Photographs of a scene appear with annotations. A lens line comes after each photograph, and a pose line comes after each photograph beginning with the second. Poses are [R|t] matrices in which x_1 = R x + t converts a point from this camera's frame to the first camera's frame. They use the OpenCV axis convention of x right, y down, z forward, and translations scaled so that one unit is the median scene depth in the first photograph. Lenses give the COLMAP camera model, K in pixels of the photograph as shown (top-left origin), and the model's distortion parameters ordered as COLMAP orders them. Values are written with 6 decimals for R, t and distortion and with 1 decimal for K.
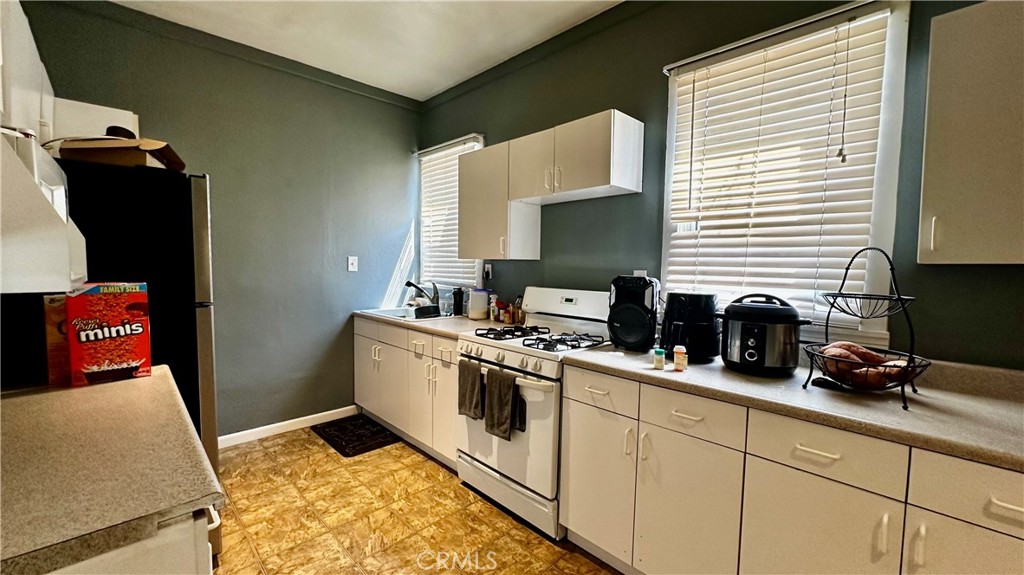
lens RADIAL K [[404.2, 0, 516.8], [0, 404.2, 286.7], [0, 0, 1]] dist [-0.002741, 0.000473]
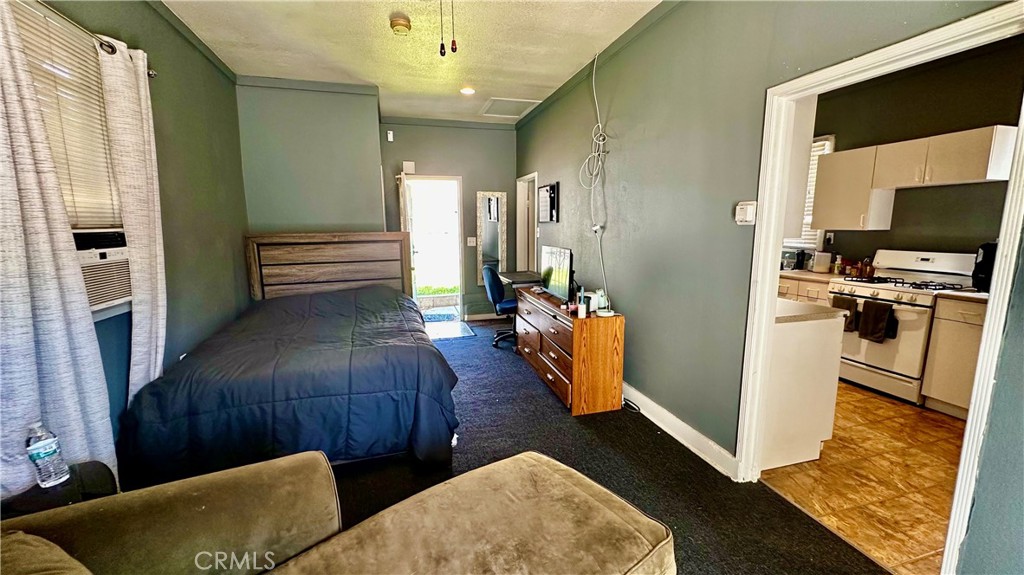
lens RADIAL K [[404.2, 0, 509.1], [0, 404.2, 287.9], [0, 0, 1]] dist [-0.002741, 0.000473]
pose [[0.882199, 0.054786, -0.467679, -0.527135], [-0.010538, 0.995257, 0.096710, 0.011737], [0.470759, -0.080389, 0.878592, -1.001457]]
